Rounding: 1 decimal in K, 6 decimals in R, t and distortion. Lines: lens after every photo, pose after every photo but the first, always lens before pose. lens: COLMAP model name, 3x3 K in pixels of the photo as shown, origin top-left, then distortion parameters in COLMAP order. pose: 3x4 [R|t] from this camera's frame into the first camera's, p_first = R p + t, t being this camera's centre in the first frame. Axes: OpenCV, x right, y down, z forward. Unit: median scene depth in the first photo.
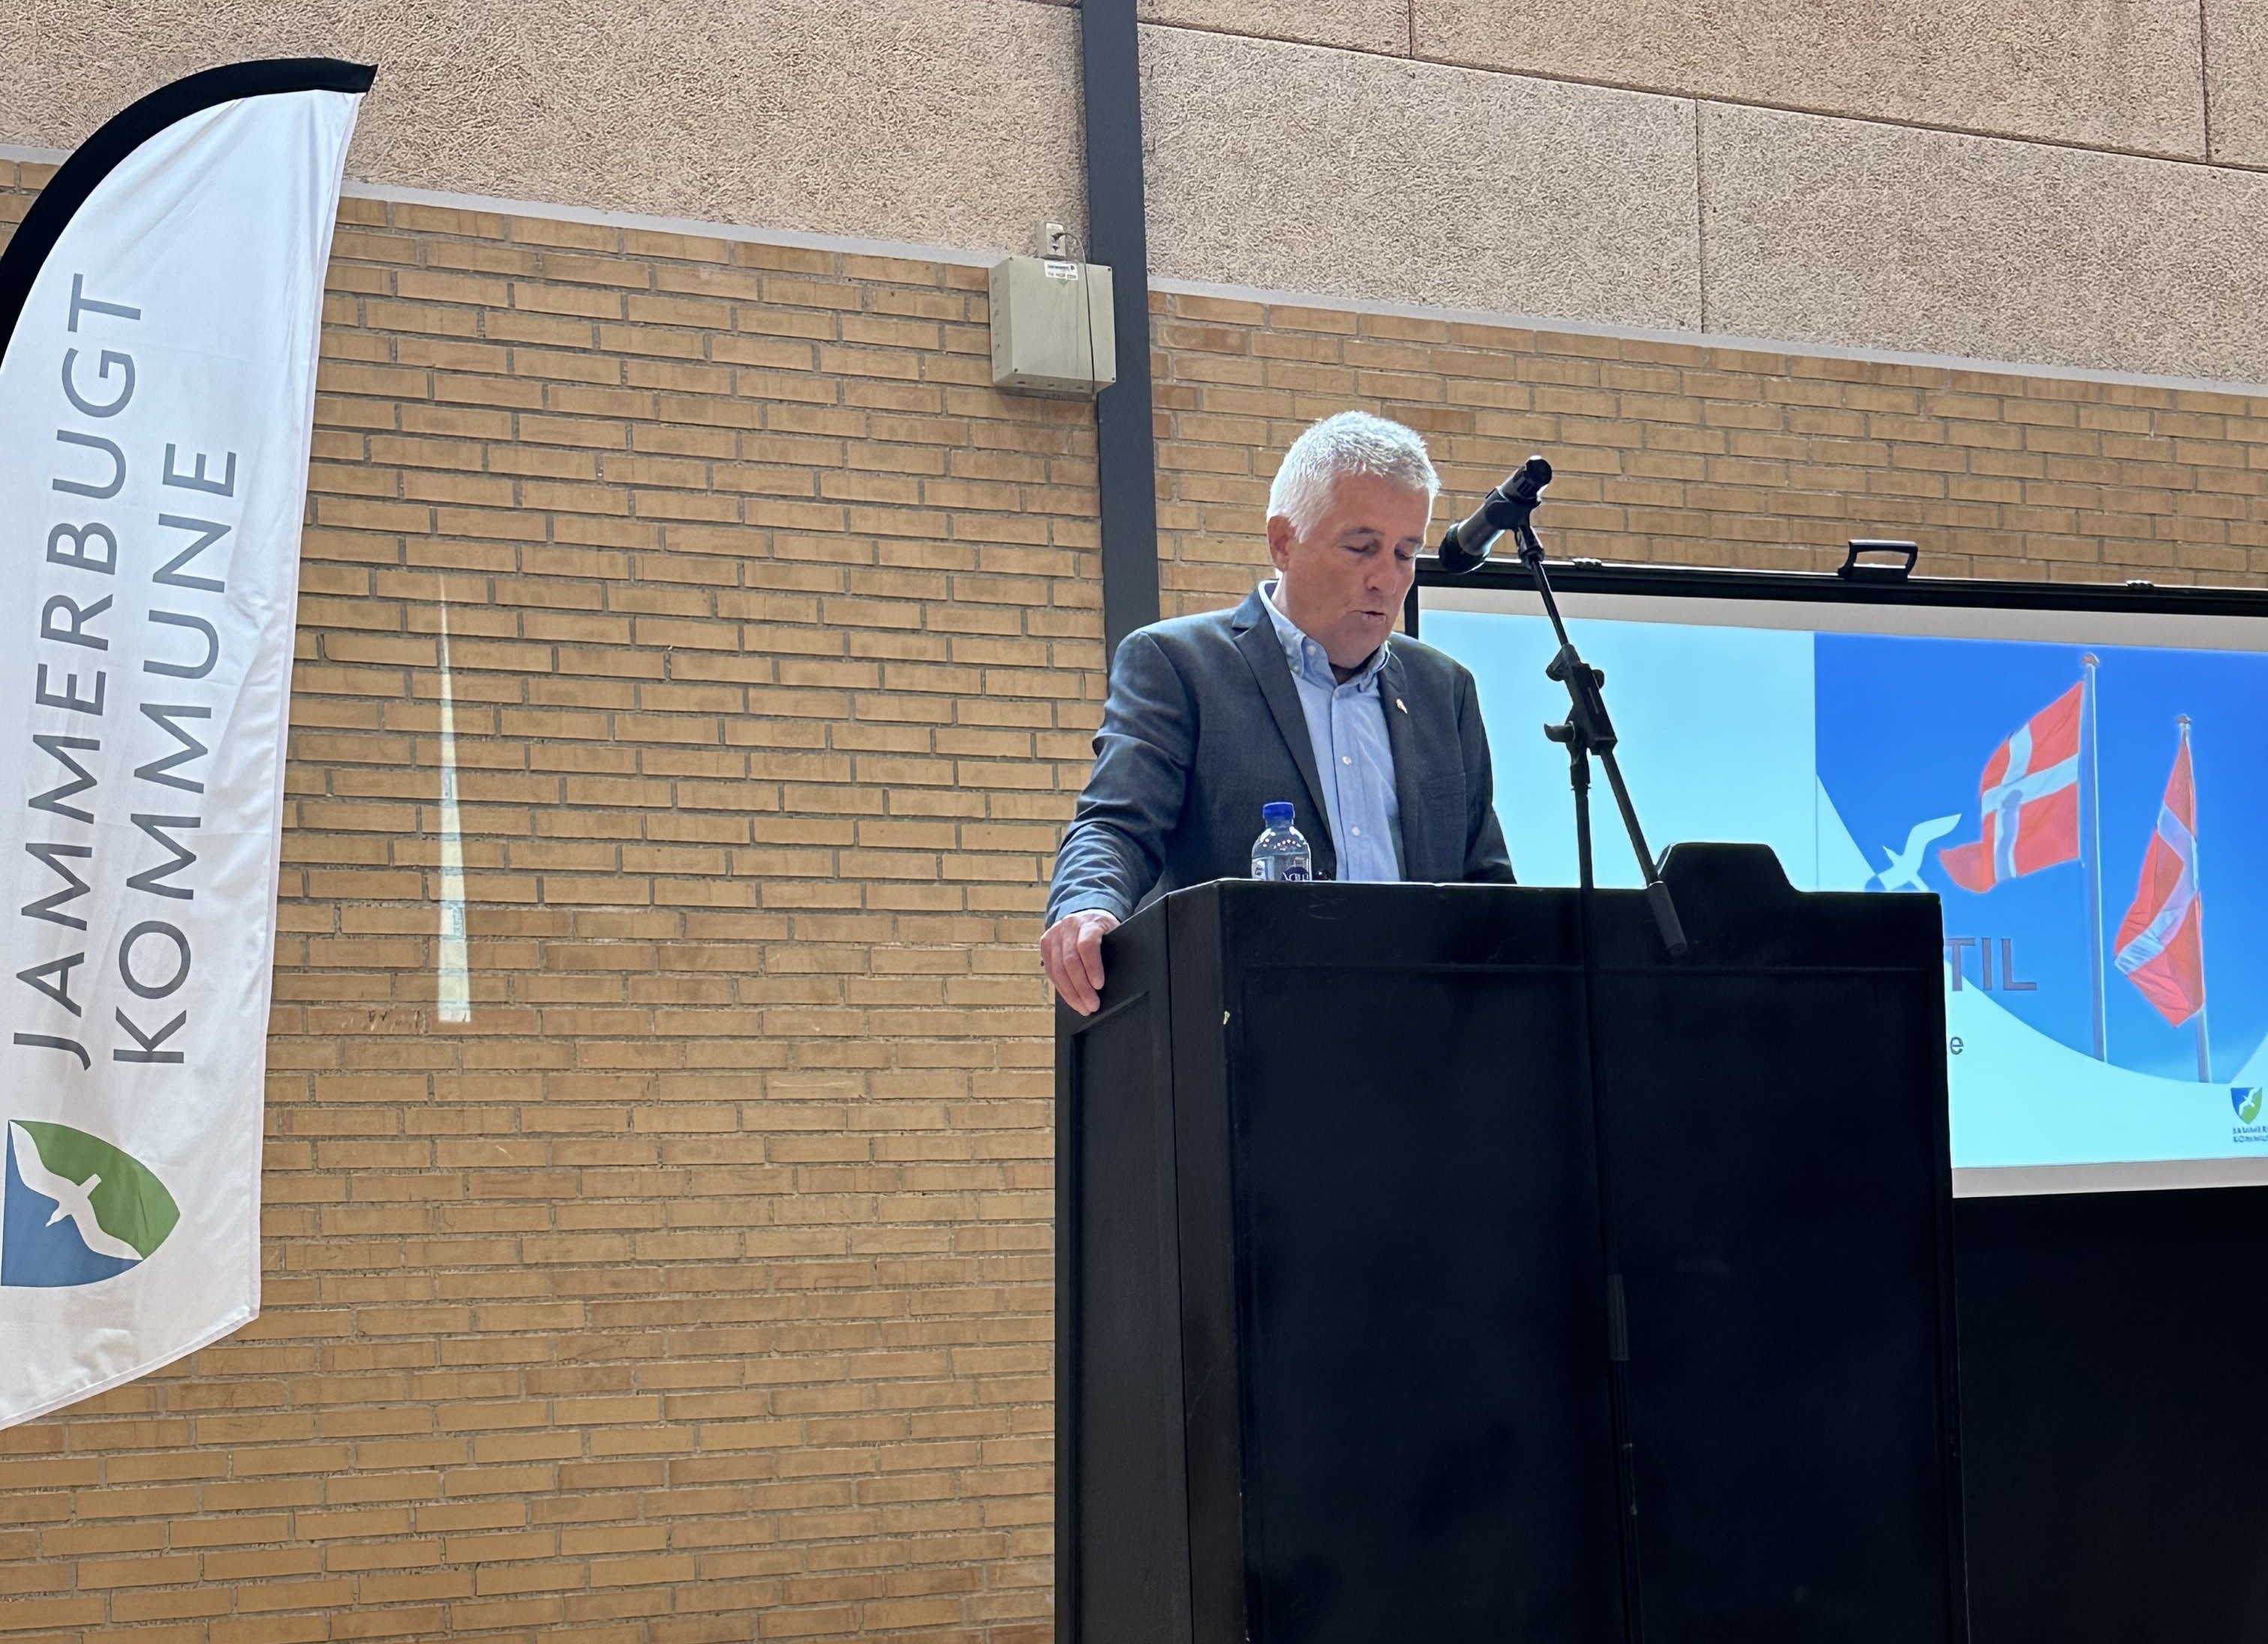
lens RADIAL K [[3739.2, 0, 1153.3], [0, 3739.2, 1303.0], [0, 0, 1]] dist [0.151381, 0.000000]
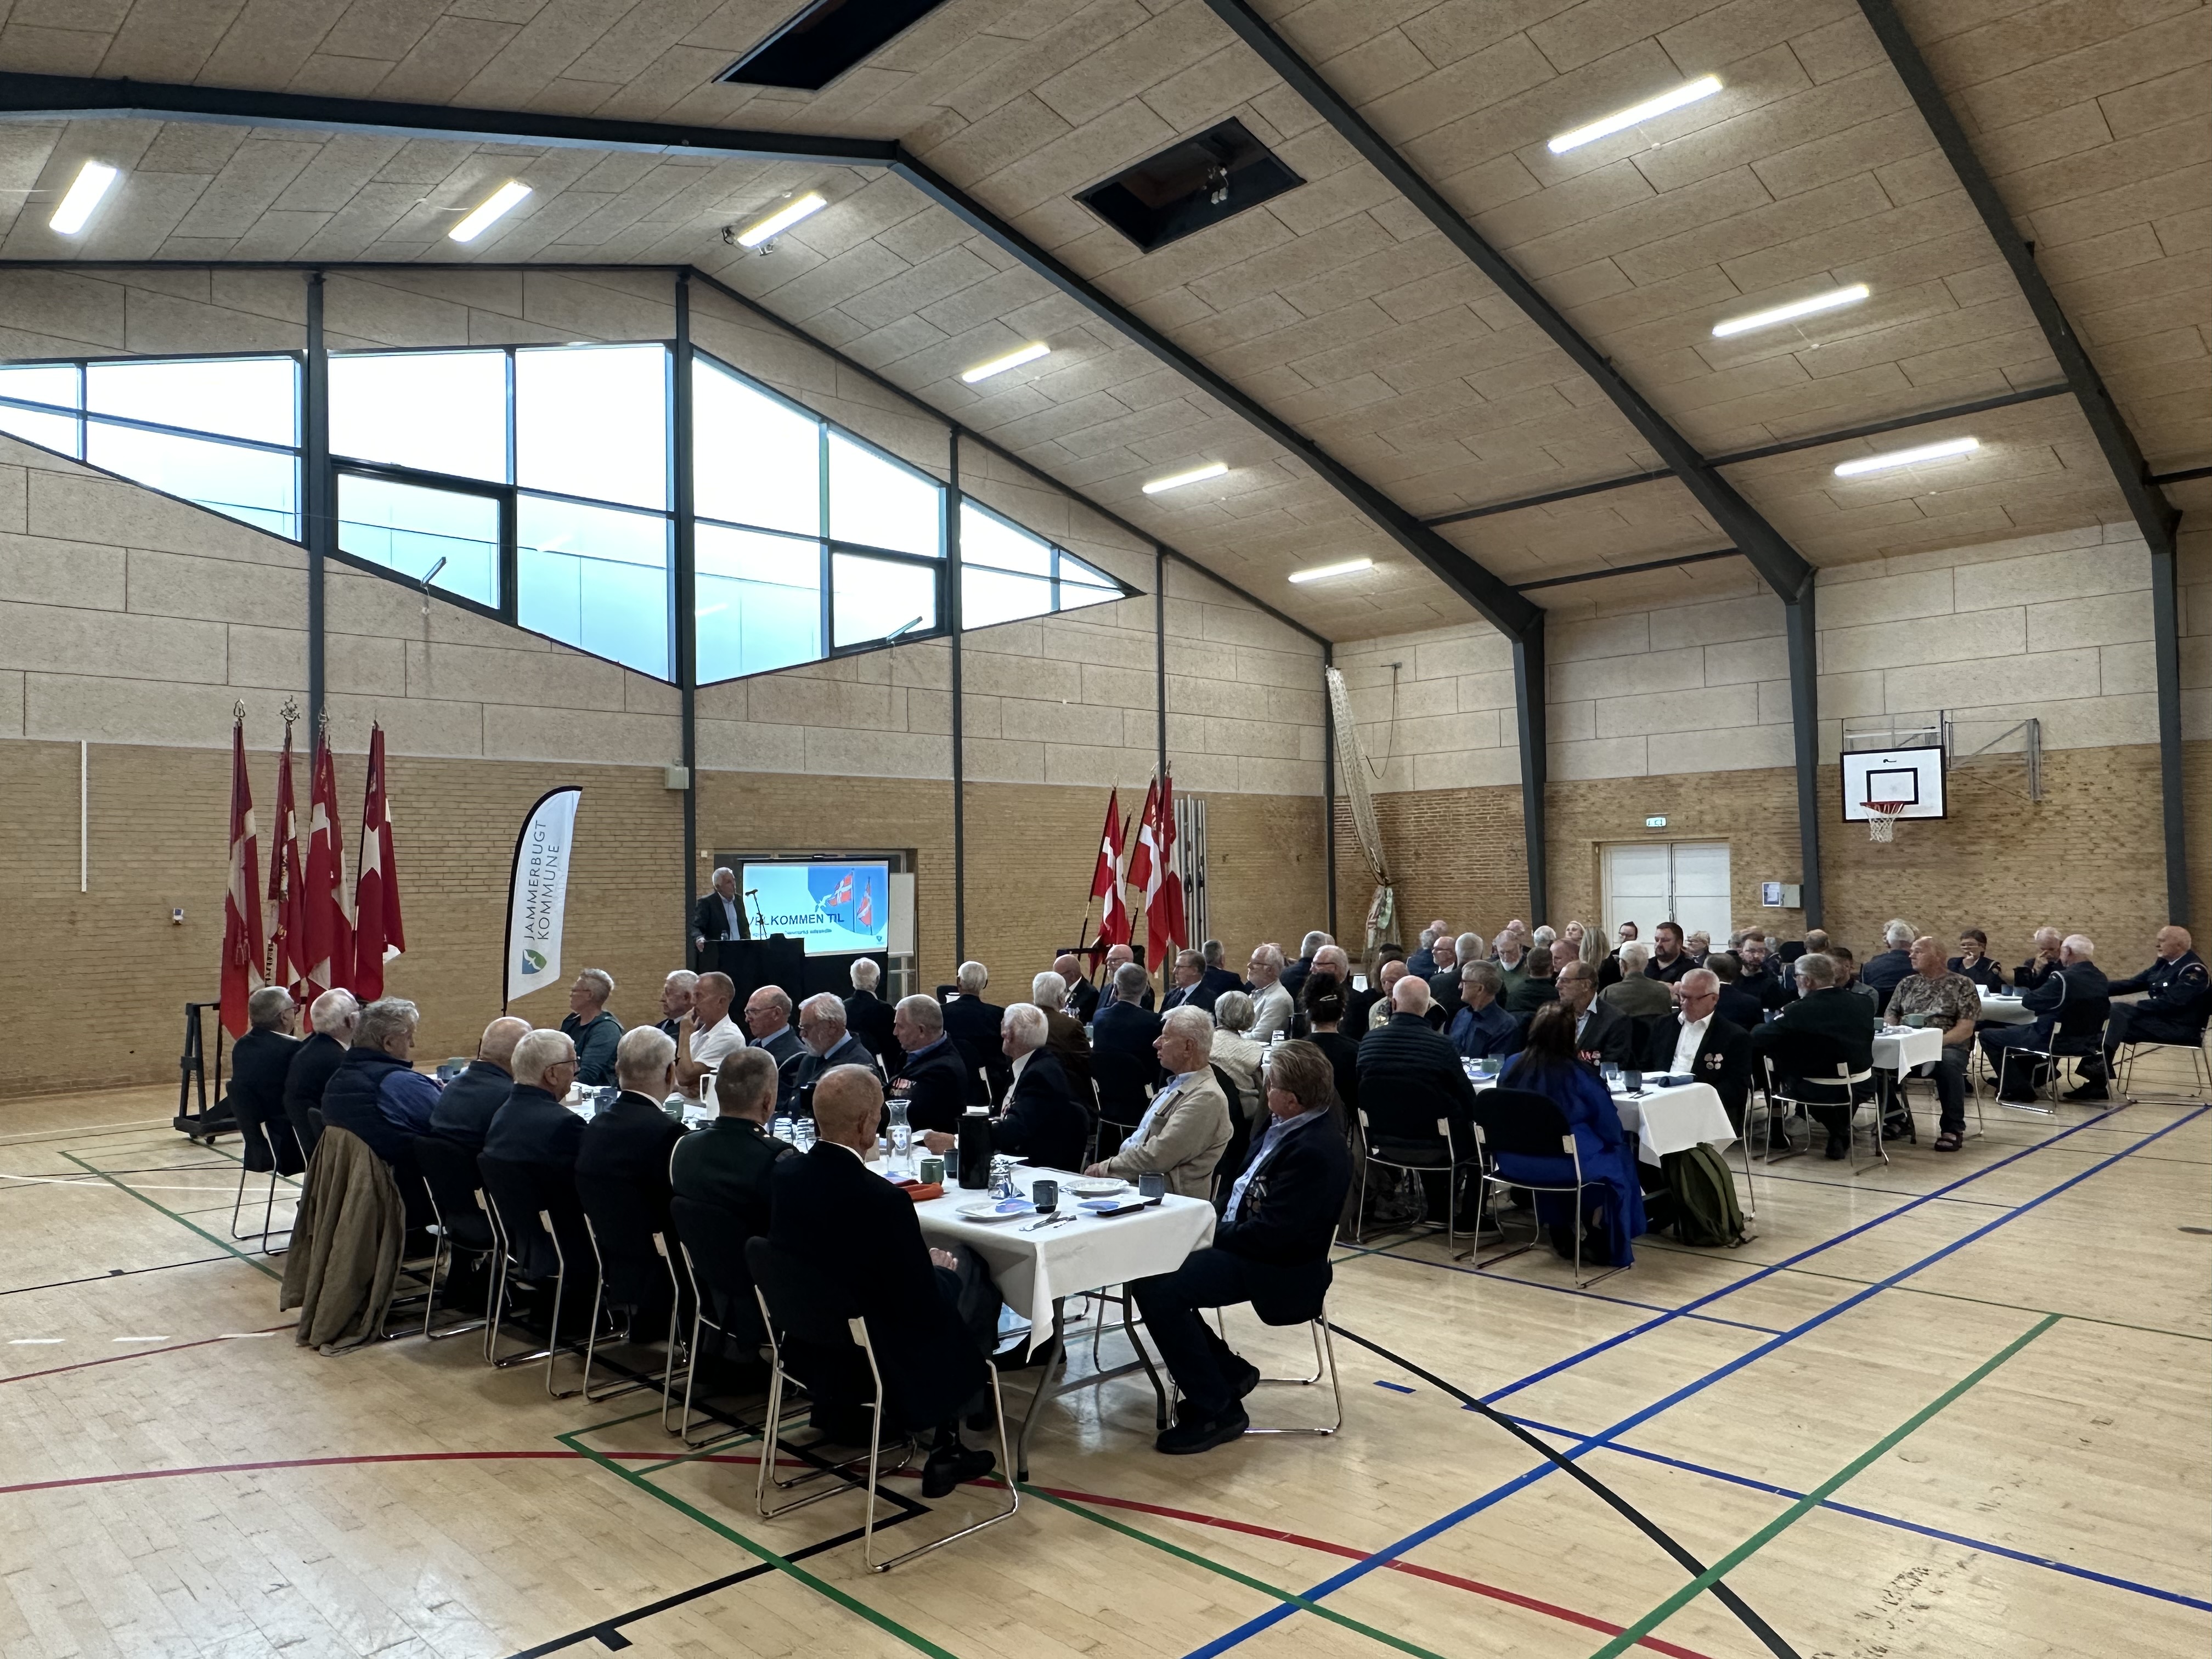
lens RADIAL K [[1540.6, 0, 1105.0], [0, 1540.6, 829.7], [0, 0, 1]] dist [-0.006867, -0.000813]
pose [[0.956382, 0.033151, 0.290232, -0.080917], [-0.023509, 0.999052, -0.036647, -0.126611], [-0.291172, 0.028225, 0.956254, -1.307239]]
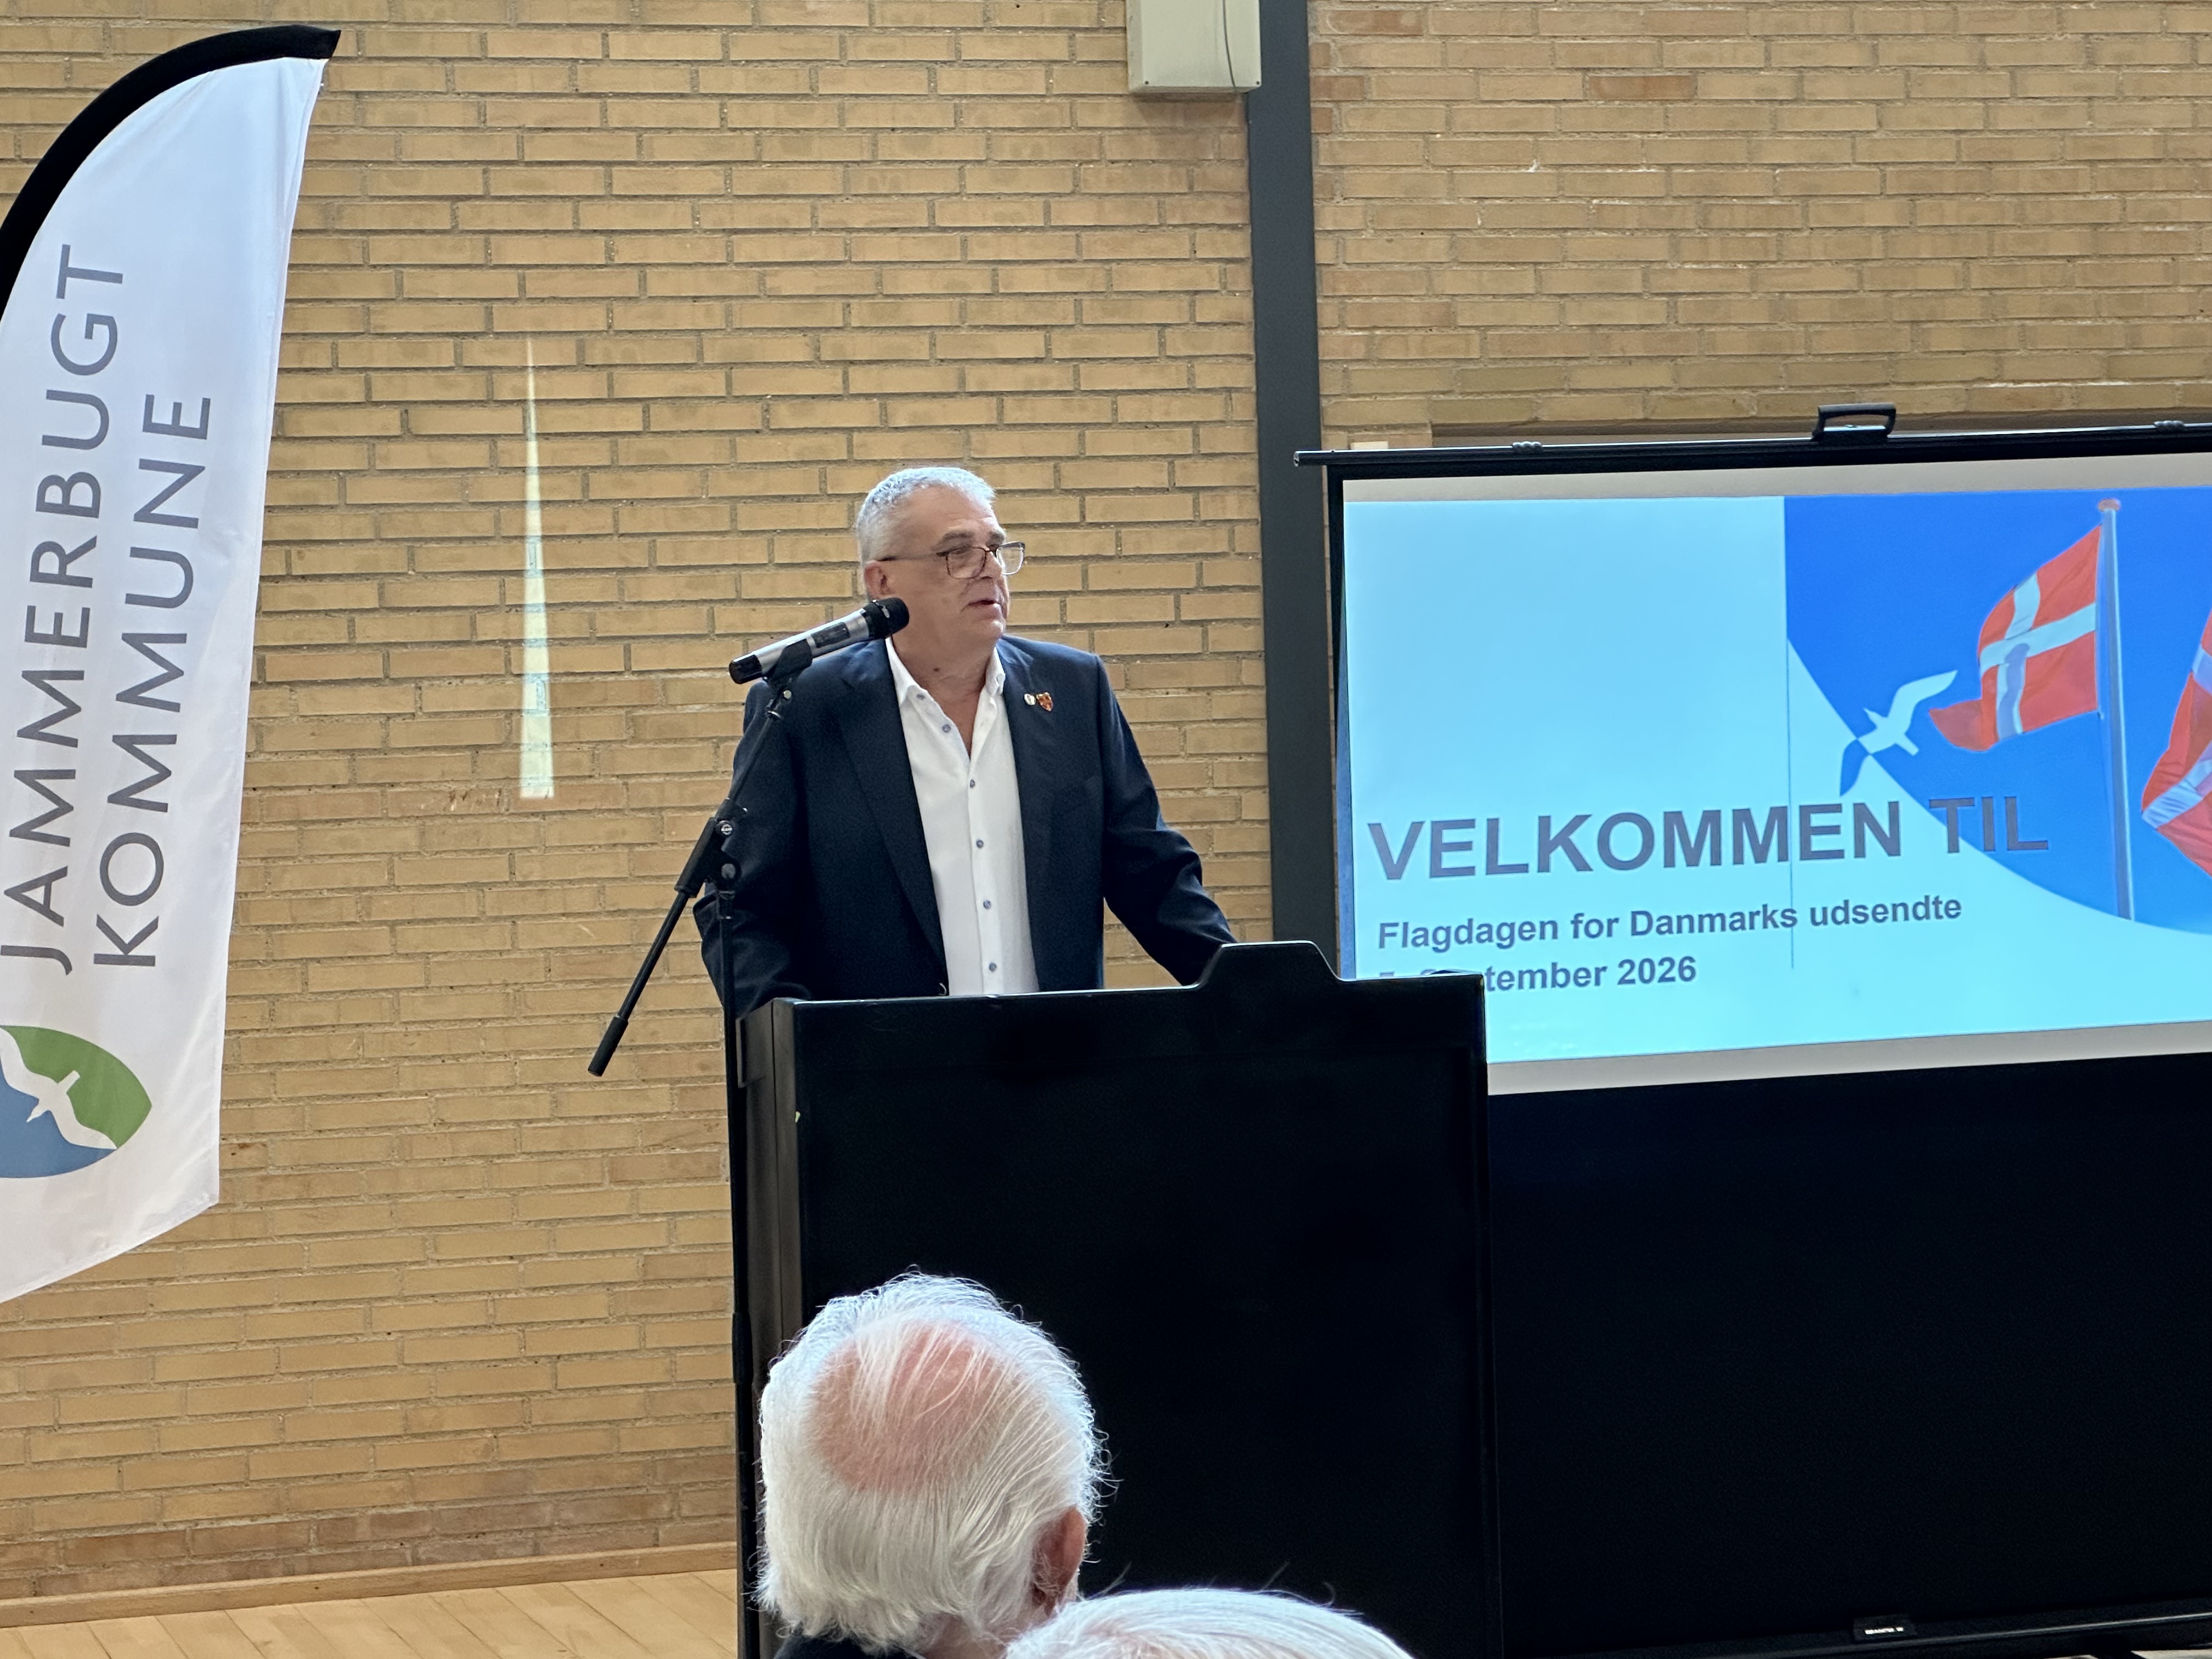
lens RADIAL K [[5475.2, 0, 1097.6], [0, 5475.2, 818.3], [0, 0, 1]] dist [0.136094, 0.000000]
pose [[0.981981, 0.010371, -0.188694, 0.217173], [-0.005012, 0.999571, 0.028856, -0.108219], [0.188912, -0.027391, 0.981612, -0.351421]]
